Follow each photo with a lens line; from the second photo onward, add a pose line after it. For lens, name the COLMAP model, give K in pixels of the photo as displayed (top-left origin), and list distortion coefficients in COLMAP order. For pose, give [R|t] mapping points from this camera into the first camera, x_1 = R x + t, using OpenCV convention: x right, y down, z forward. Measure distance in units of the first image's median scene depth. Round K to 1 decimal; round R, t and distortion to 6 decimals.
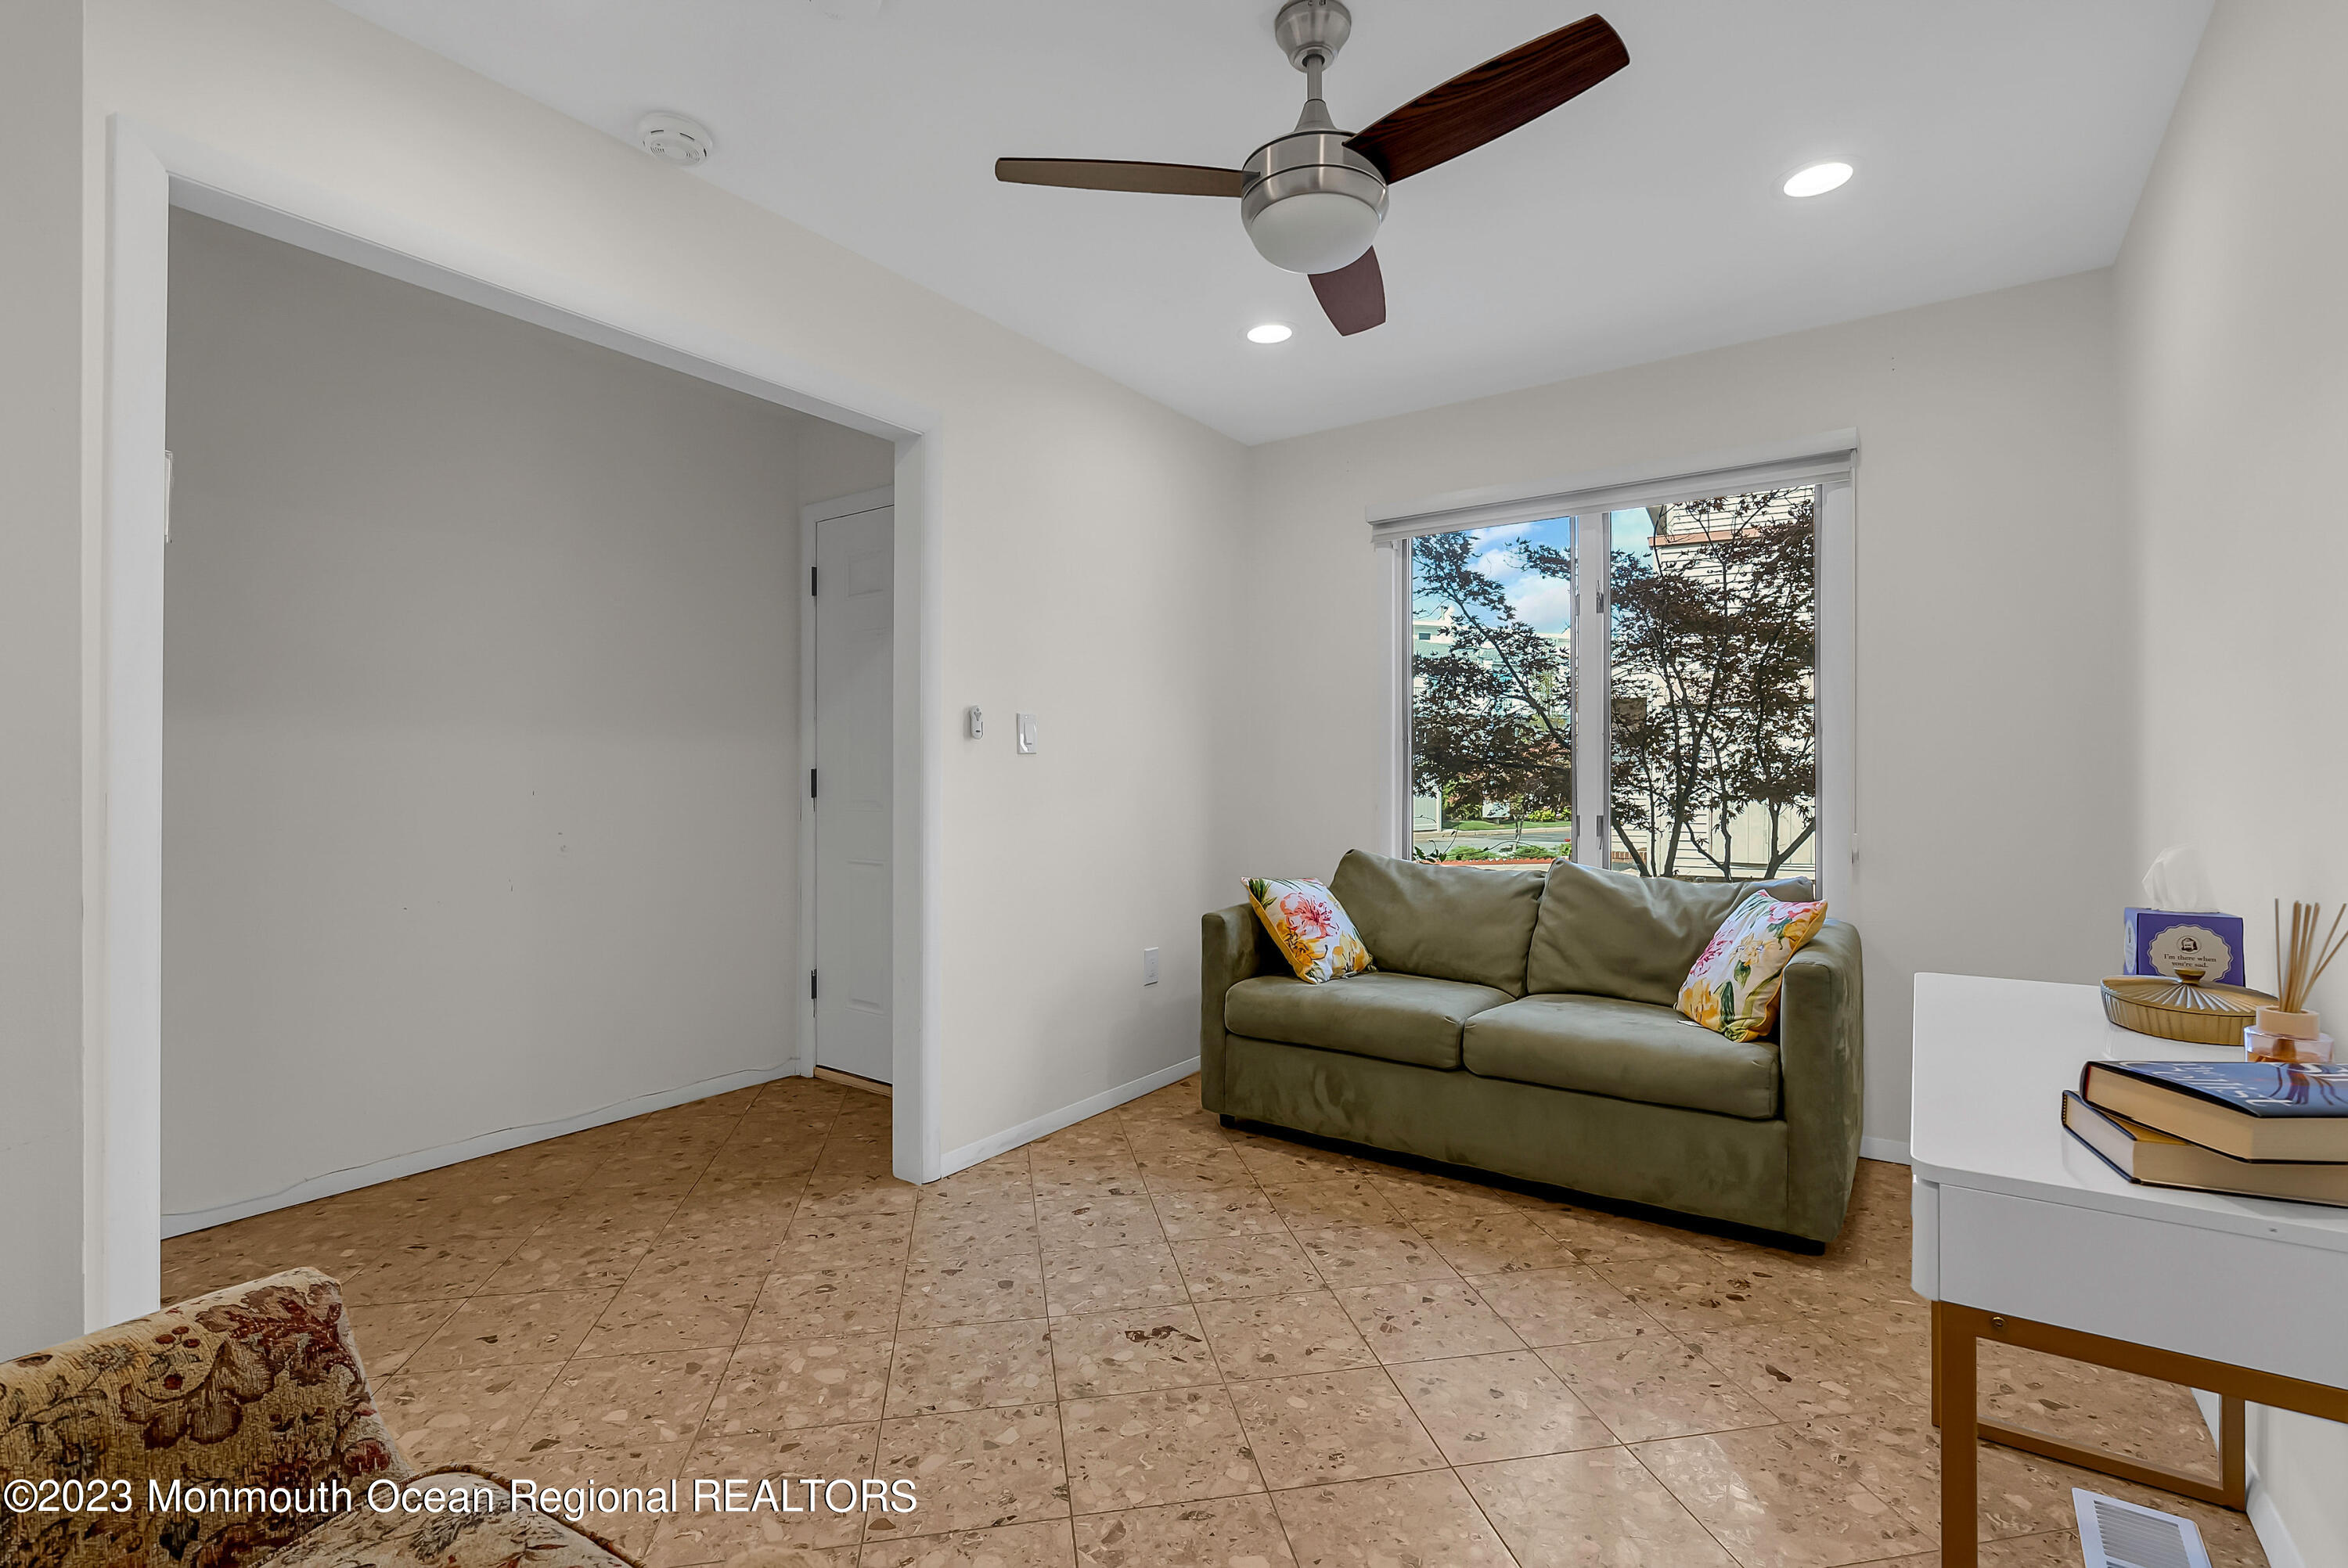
lens RADIAL K [[1064.7, 0, 1179.9], [0, 1064.7, 782.4], [0, 0, 1]] dist [-0.019700, 0.007030]
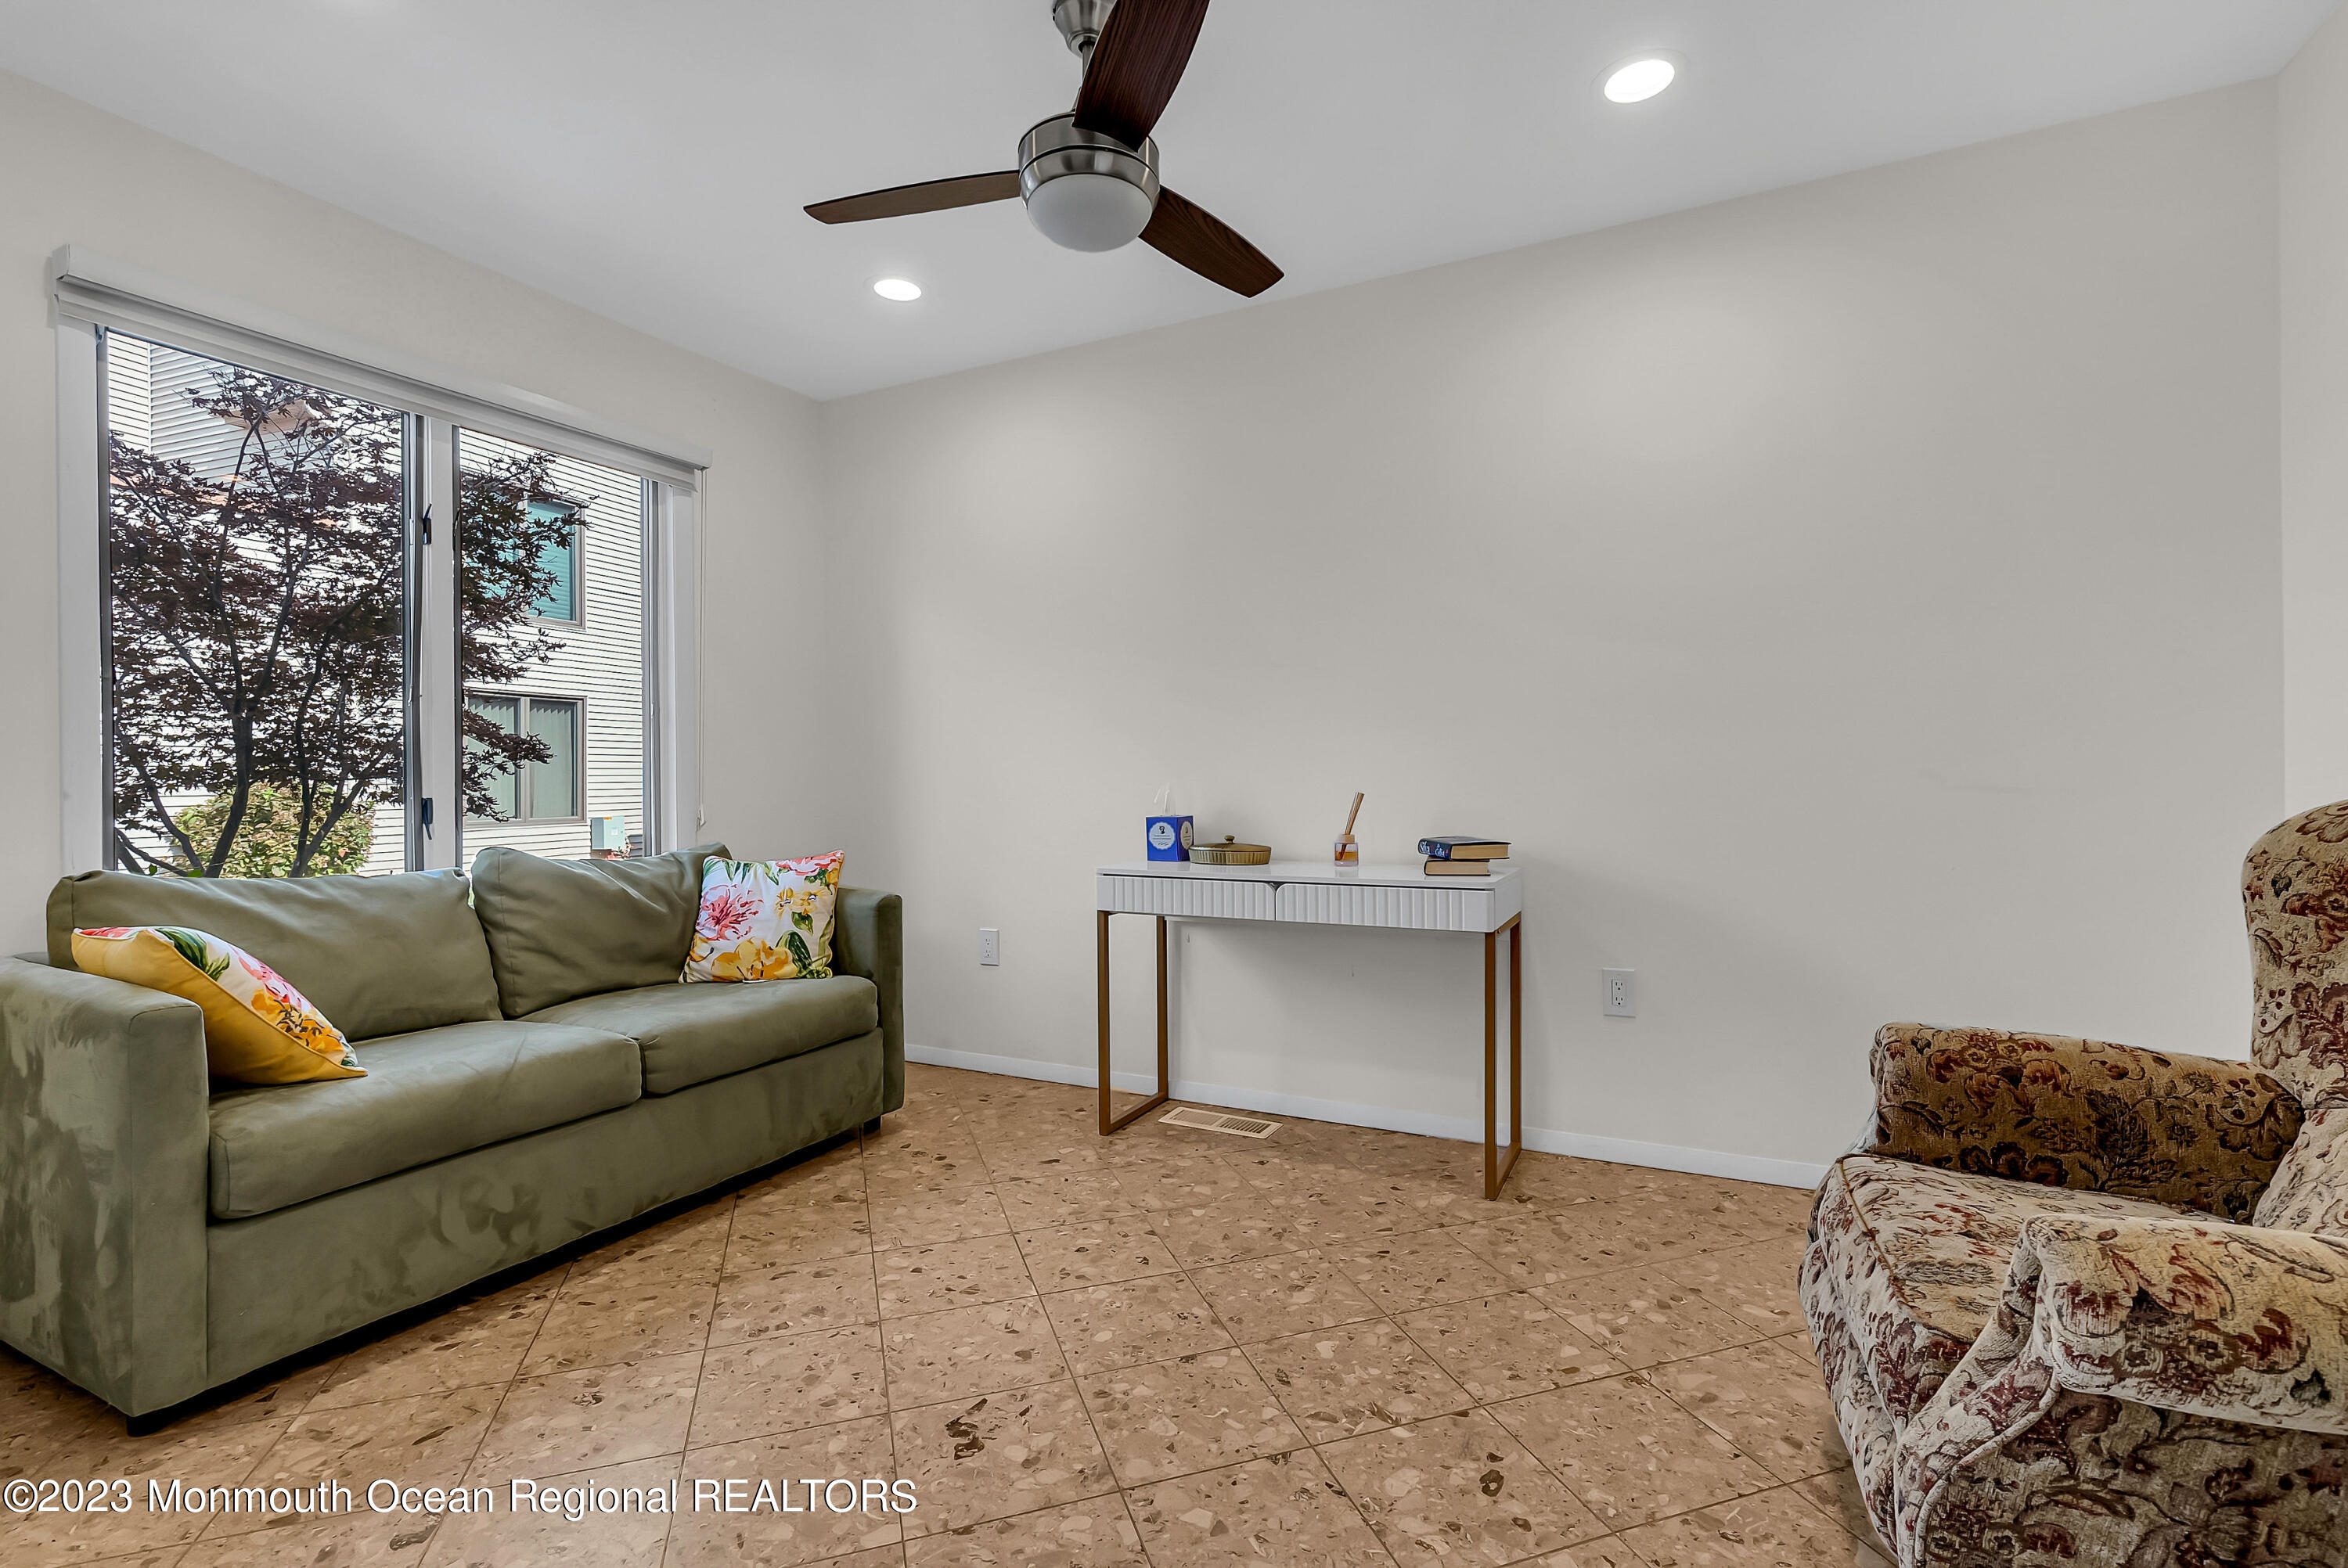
lens RADIAL K [[1064.7, 0, 1179.9], [0, 1064.7, 782.4], [0, 0, 1]] dist [-0.019700, 0.007030]
pose [[-0.147266, -0.004233, 0.989088, -0.672098], [0.009755, 0.999936, 0.005732, 0.028406], [-0.989049, 0.010493, -0.147215, 0.781412]]
